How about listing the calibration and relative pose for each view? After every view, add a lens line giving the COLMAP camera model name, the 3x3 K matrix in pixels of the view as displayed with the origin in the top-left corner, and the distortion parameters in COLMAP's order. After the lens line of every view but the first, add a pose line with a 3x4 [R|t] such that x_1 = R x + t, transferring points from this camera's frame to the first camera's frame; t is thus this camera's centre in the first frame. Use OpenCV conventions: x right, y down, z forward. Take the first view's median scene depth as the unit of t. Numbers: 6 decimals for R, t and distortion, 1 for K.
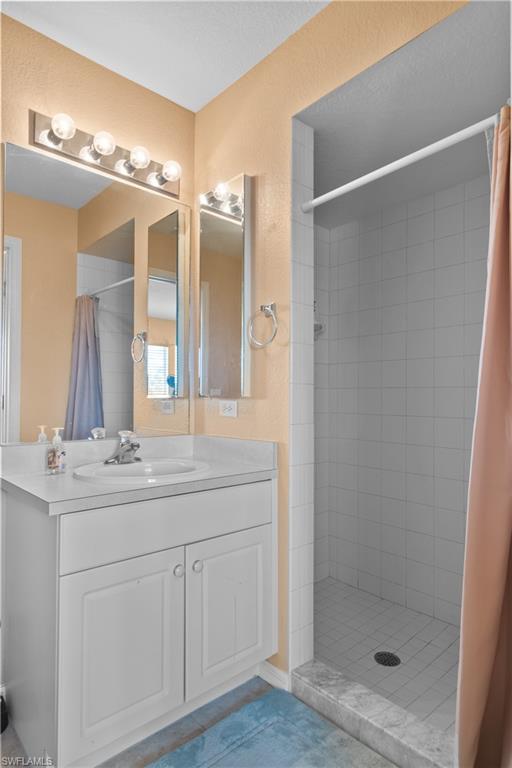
lens RADIAL K [[441.0, 0, 253.4], [0, 441.0, 392.9], [0, 0, 1]] dist [0.003029, 0.000413]
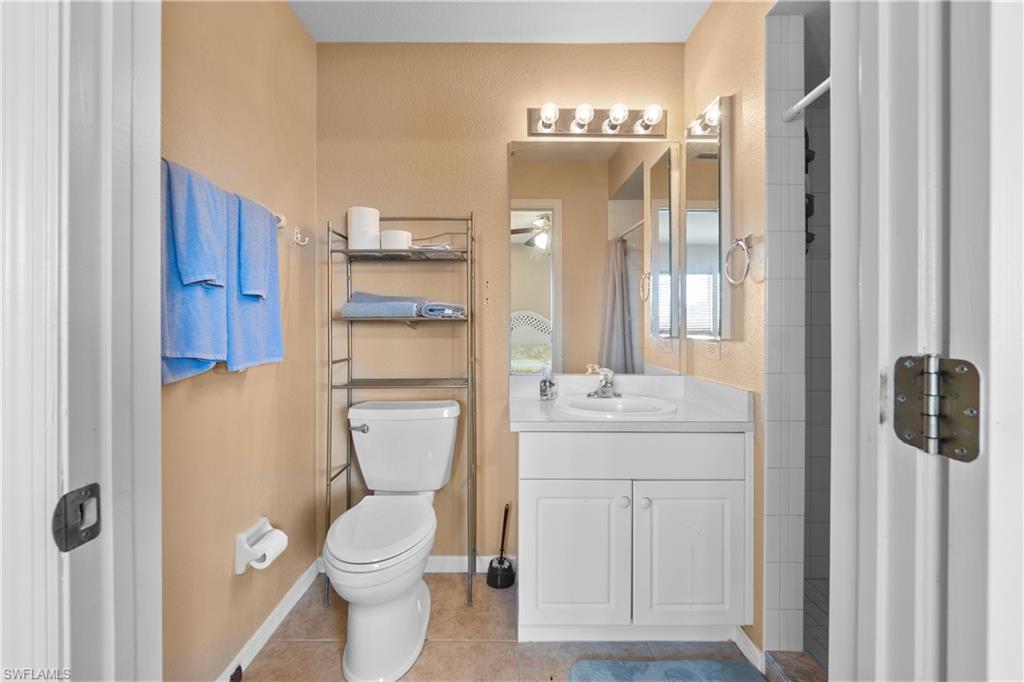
lens RADIAL K [[445.1, 0, 506.3], [0, 445.1, 332.1], [0, 0, 1]] dist [0.008858, -0.000131]
pose [[0.745606, 0.004986, -0.666368, 0.286944], [0.012507, 0.999691, 0.021474, -0.034521], [0.666269, -0.024345, 0.745314, -0.000731]]
